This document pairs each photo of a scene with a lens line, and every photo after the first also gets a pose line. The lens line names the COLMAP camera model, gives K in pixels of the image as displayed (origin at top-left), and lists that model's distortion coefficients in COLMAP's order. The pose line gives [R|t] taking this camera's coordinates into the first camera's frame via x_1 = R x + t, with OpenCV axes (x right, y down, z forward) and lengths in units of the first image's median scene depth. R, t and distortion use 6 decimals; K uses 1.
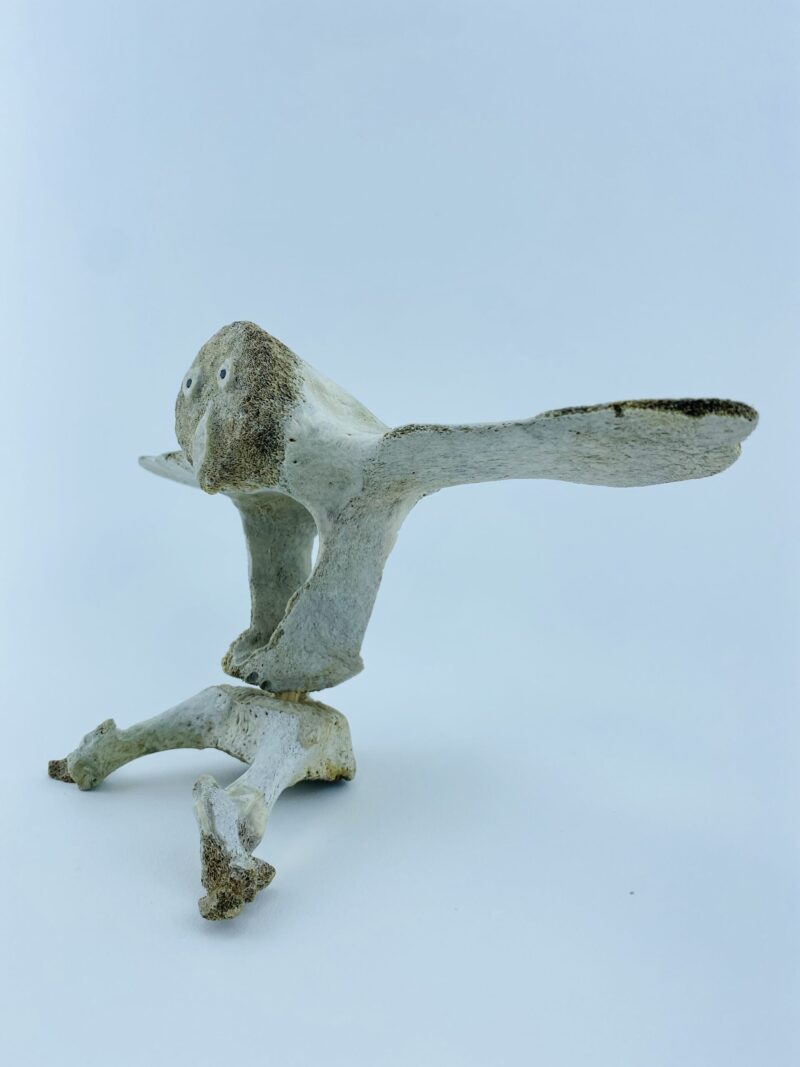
lens RADIAL K [[833.2, 0, 400.0], [0, 833.2, 533.5], [0, 0, 1]] dist [0.162100, -0.603610]
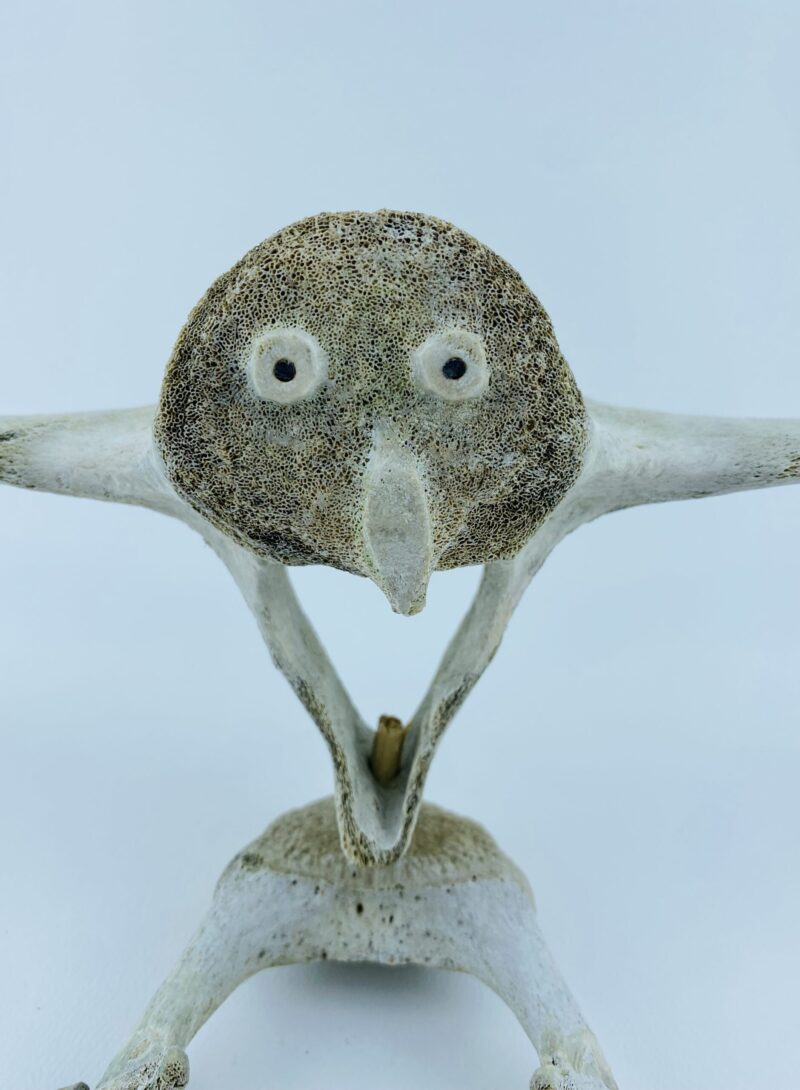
lens RADIAL K [[901.2, 0, 400.0], [0, 901.2, 545.0], [0, 0, 1]] dist [0.110268, -0.418044]
pose [[0.663111, -0.317495, 0.677851, -0.585494], [0.022748, 0.913716, 0.405717, -0.302365], [-0.748176, -0.253616, 0.613117, 0.725143]]
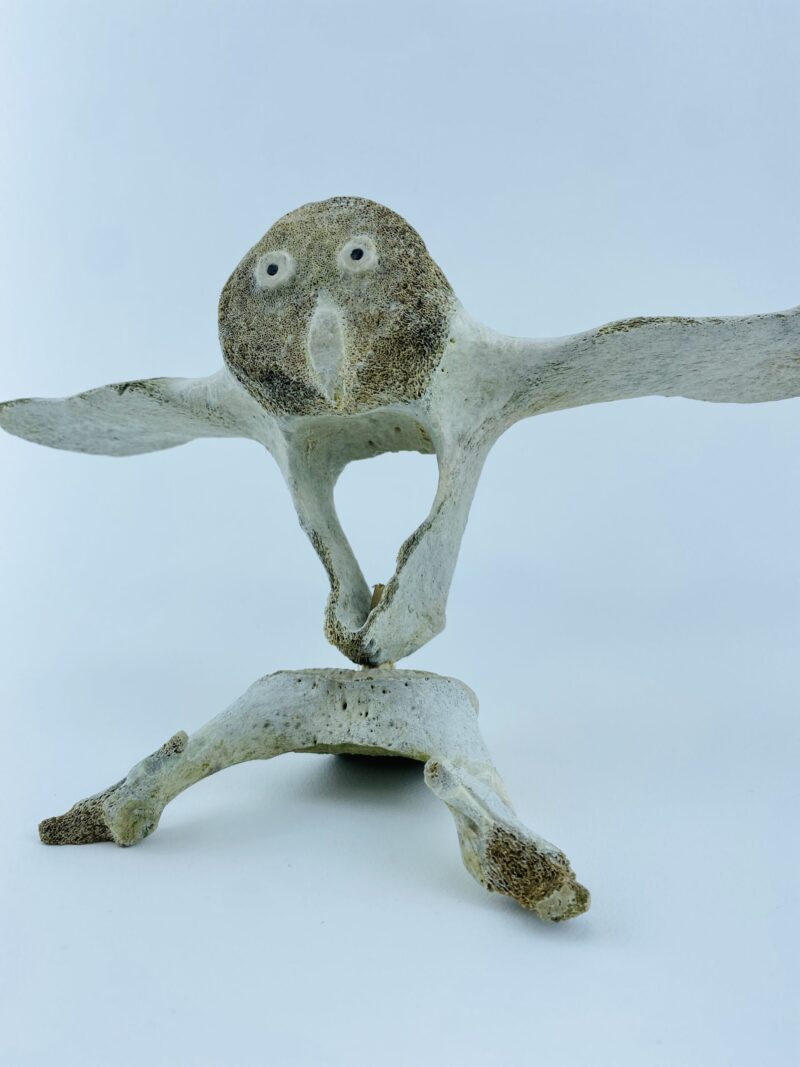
lens RADIAL K [[833.2, 0, 400.0], [0, 833.2, 533.5], [0, 0, 1]] dist [0.162100, -0.603610]
pose [[0.858130, -0.047559, 0.511224, -0.601151], [0.066492, 0.997610, -0.018805, 0.089173], [-0.509108, 0.050129, 0.859242, 0.323849]]
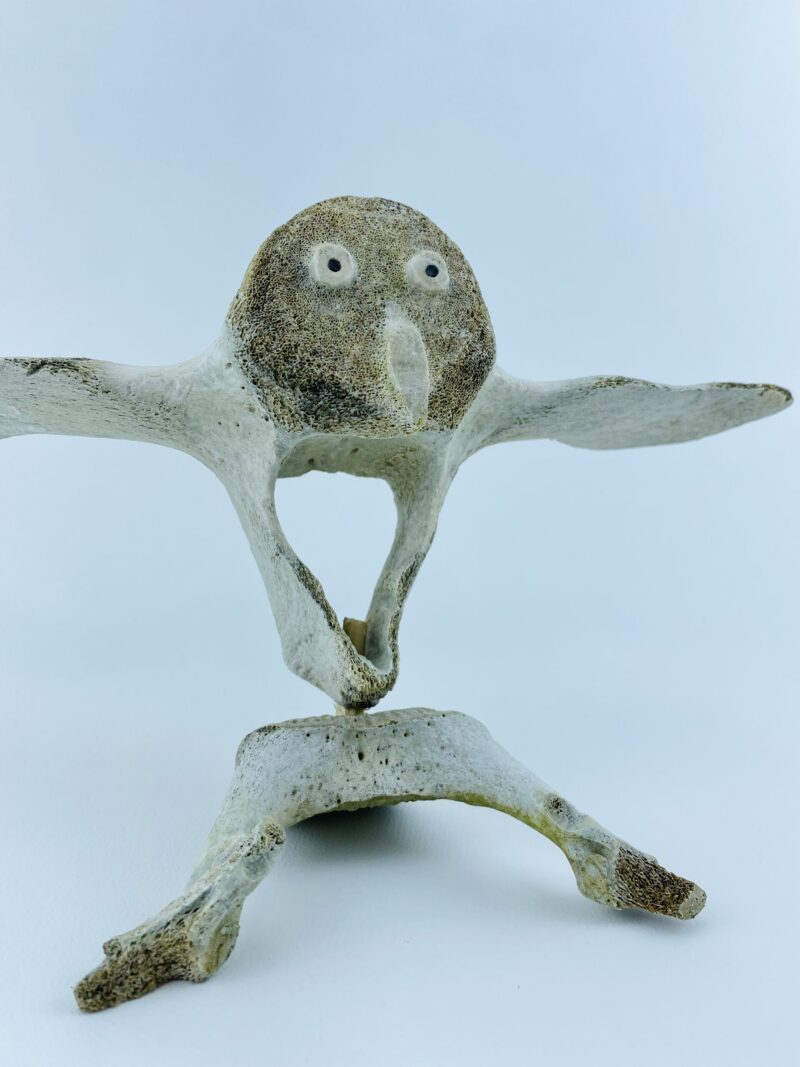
lens RADIAL K [[845.5, 0, 400.0], [0, 845.5, 533.5], [0, 0, 1]] dist [0.085433, -0.283805]
pose [[0.358928, -0.041965, 0.932421, -0.939795], [0.048916, 0.998462, 0.026107, 0.018644], [-0.932082, 0.036240, 0.360429, 0.781176]]
